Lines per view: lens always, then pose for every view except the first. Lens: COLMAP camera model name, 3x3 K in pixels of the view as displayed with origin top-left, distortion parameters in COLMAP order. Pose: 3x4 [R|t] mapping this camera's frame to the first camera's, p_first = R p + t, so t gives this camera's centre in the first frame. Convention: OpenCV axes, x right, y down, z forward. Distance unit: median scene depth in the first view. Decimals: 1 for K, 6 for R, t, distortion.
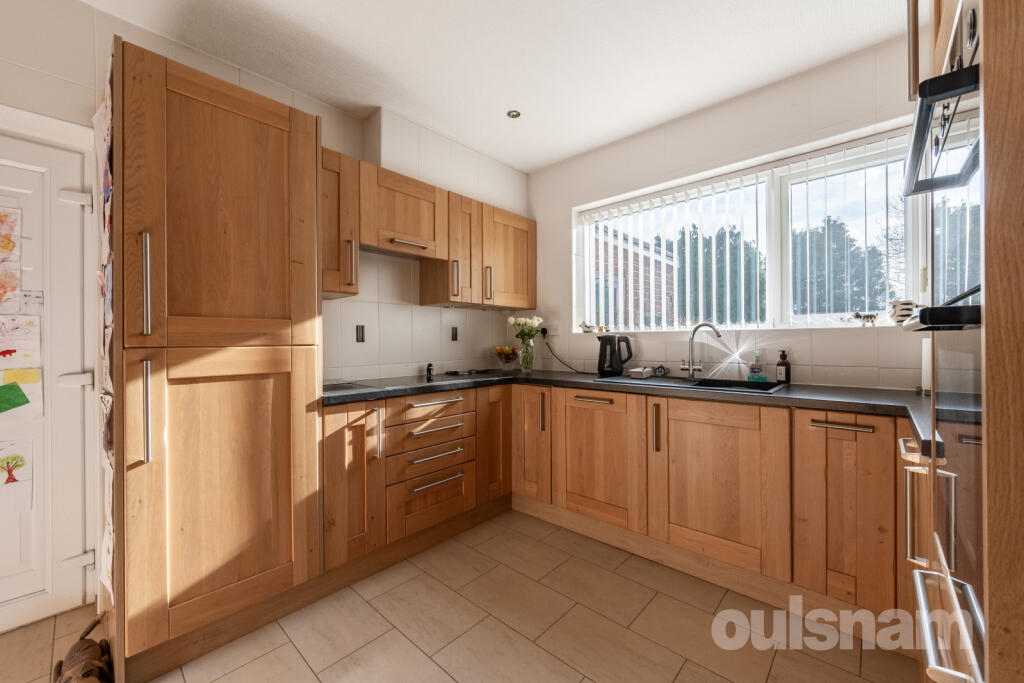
lens RADIAL K [[404.0, 0, 512.0], [0, 404.0, 341.5], [0, 0, 1]] dist [-0.000947, 0.000094]
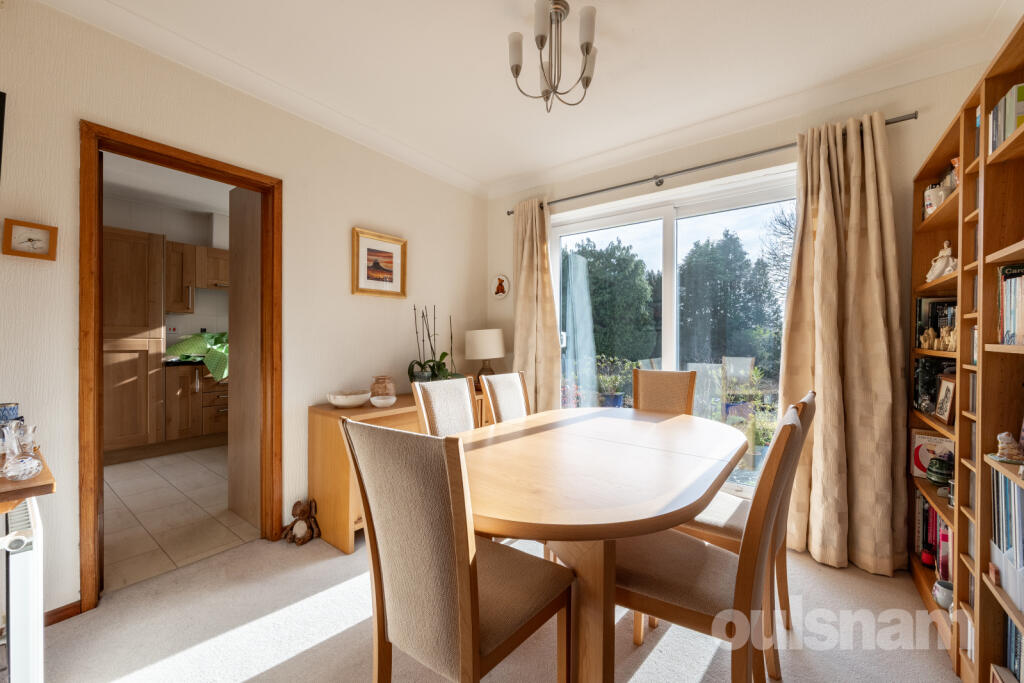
lens RADIAL K [[404.0, 0, 512.0], [0, 404.0, 341.5], [0, 0, 1]] dist [-0.000947, 0.000094]
pose [[0.996179, 0.005805, 0.087140, 1.060256], [-0.006397, 0.999958, 0.006519, -0.002681], [-0.087098, -0.007052, 0.996175, -1.174454]]
